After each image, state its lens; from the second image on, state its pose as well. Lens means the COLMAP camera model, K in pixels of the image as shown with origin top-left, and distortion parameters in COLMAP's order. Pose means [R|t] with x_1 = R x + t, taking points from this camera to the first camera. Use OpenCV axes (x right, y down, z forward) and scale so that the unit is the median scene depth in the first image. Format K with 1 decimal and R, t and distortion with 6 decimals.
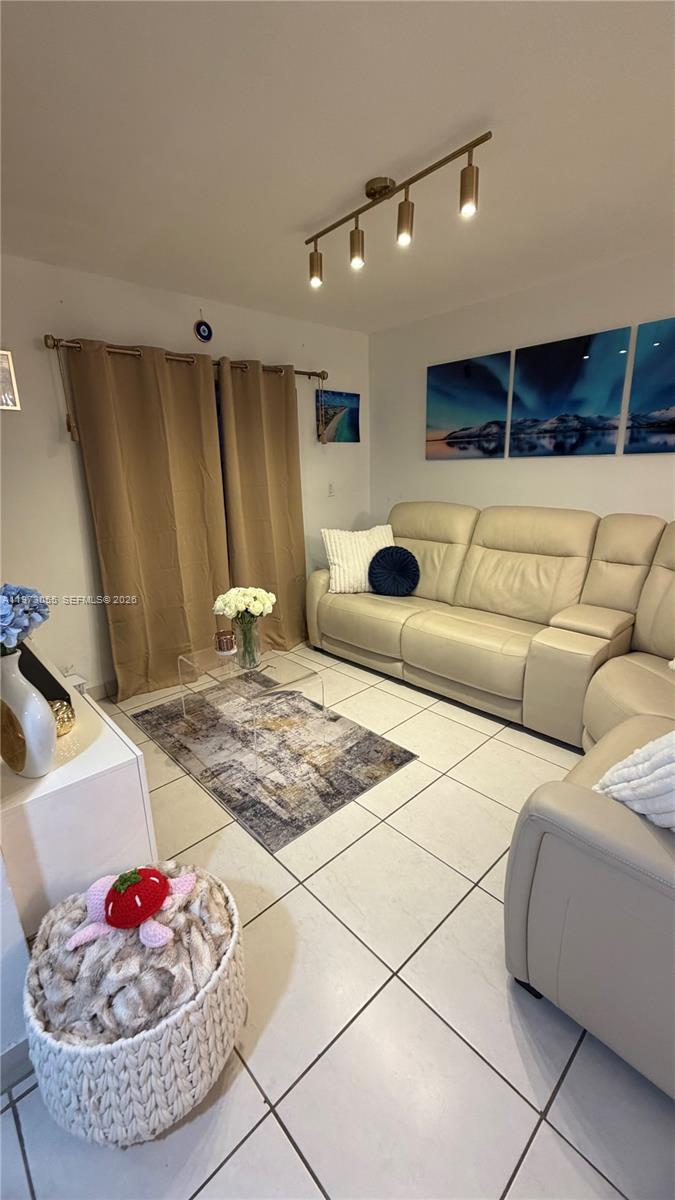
lens RADIAL K [[476.6, 0, 338.1], [0, 476.6, 597.9], [0, 0, 1]] dist [-0.000656, -0.000300]
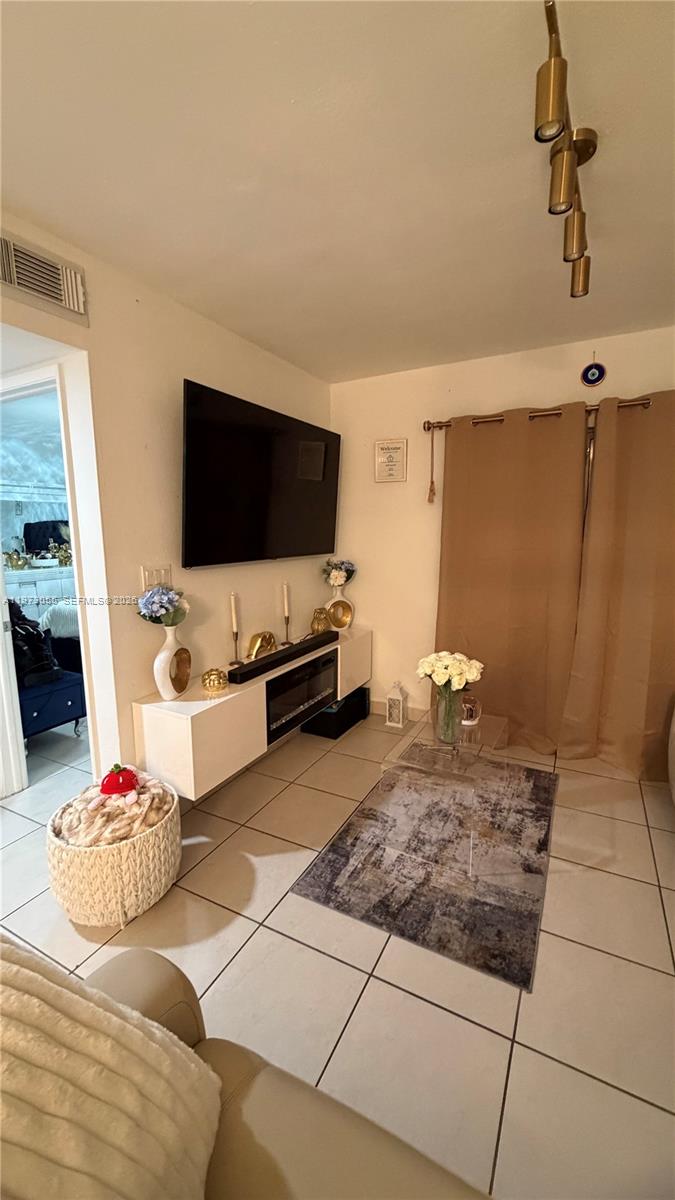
lens RADIAL K [[476.6, 0, 338.1], [0, 476.6, 597.9], [0, 0, 1]] dist [-0.000656, -0.000300]
pose [[0.330049, 0.160052, -0.930296, 0.493654], [-0.258209, 0.963242, 0.074113, -0.117781], [0.907963, 0.215750, 0.359244, 0.381944]]
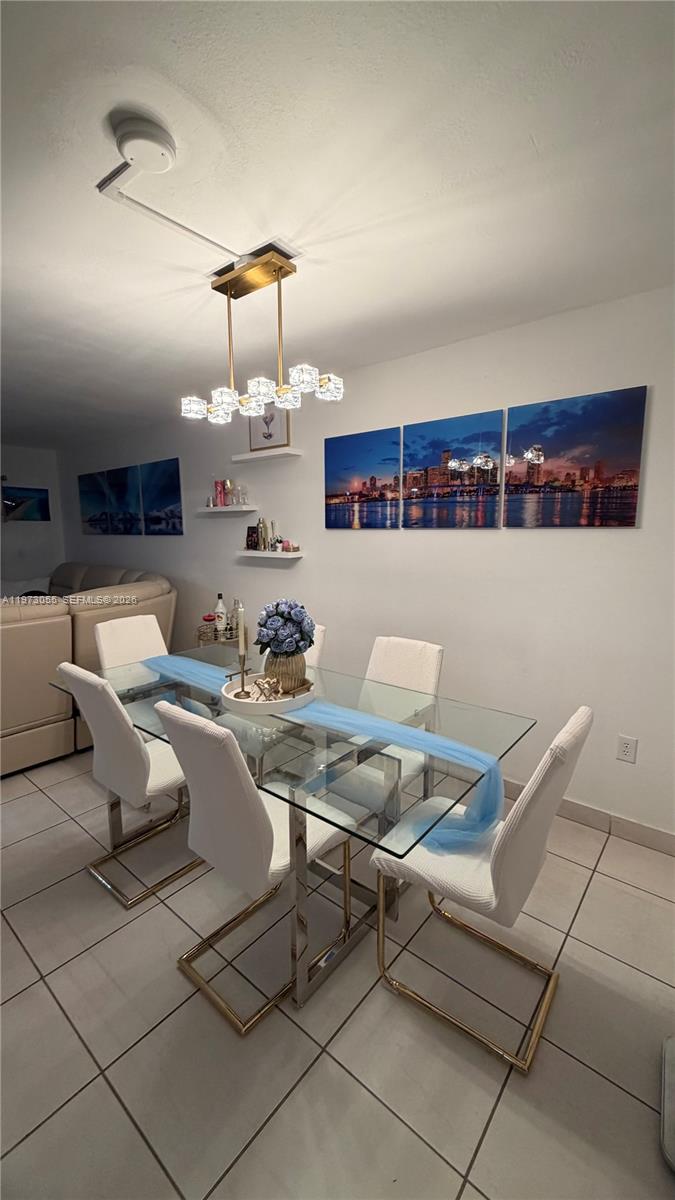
lens RADIAL K [[476.6, 0, 338.1], [0, 476.6, 597.9], [0, 0, 1]] dist [-0.000656, -0.000300]
pose [[0.991731, 0.008343, 0.128060, 1.086978], [0.009245, 0.990647, -0.136136, 0.158205], [-0.127998, 0.136194, 0.982379, -0.730690]]
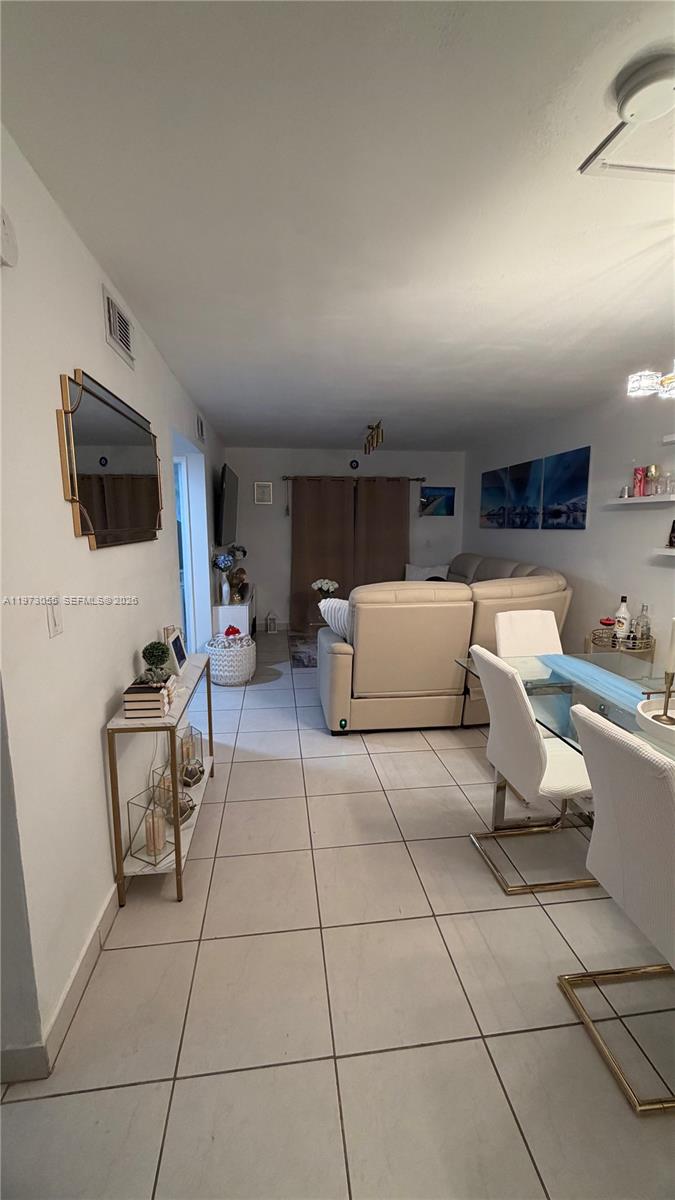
lens RADIAL K [[476.4, 0, 338.0], [0, 476.4, 597.5], [0, 0, 1]] dist [0.000596, 0.000103]
pose [[0.810731, 0.118240, -0.573353, 1.028685], [-0.184075, 0.981203, -0.057935, 0.163444], [0.555726, 0.152510, 0.817257, -0.734285]]
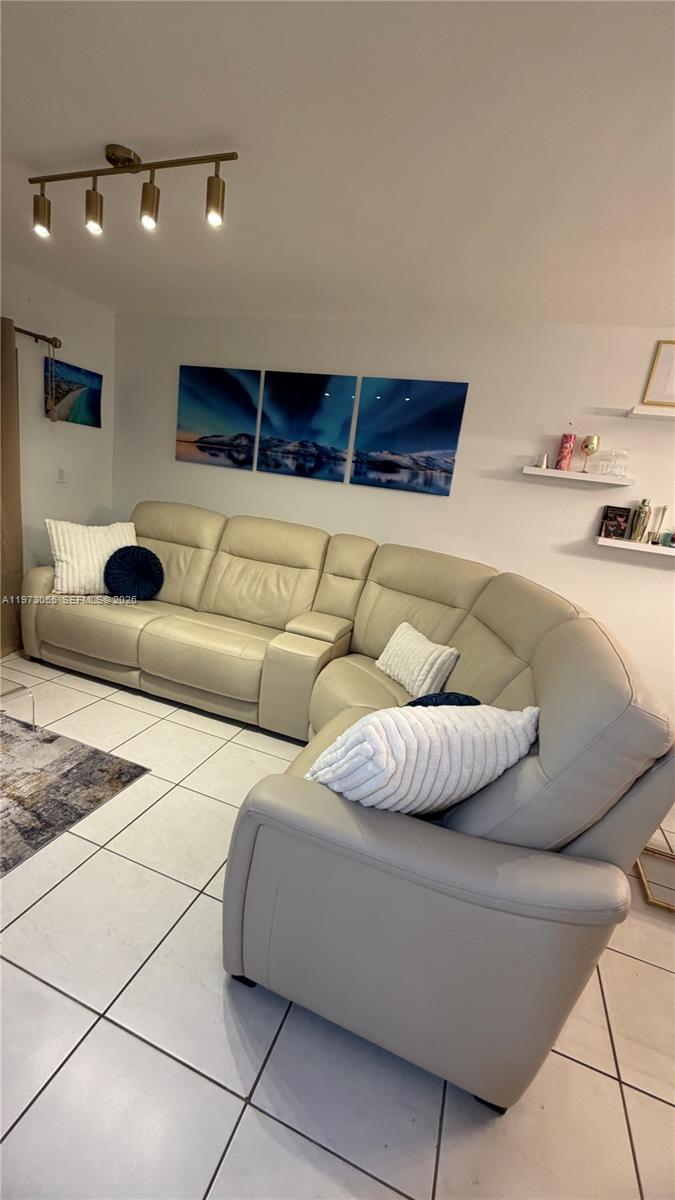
lens RADIAL K [[476.6, 0, 338.1], [0, 476.6, 597.9], [0, 0, 1]] dist [-0.000656, -0.000300]
pose [[0.876949, 0.033427, 0.479419, 0.026501], [-0.026114, 0.999419, -0.021915, 0.003408], [-0.479873, 0.006699, 0.877313, -0.005244]]
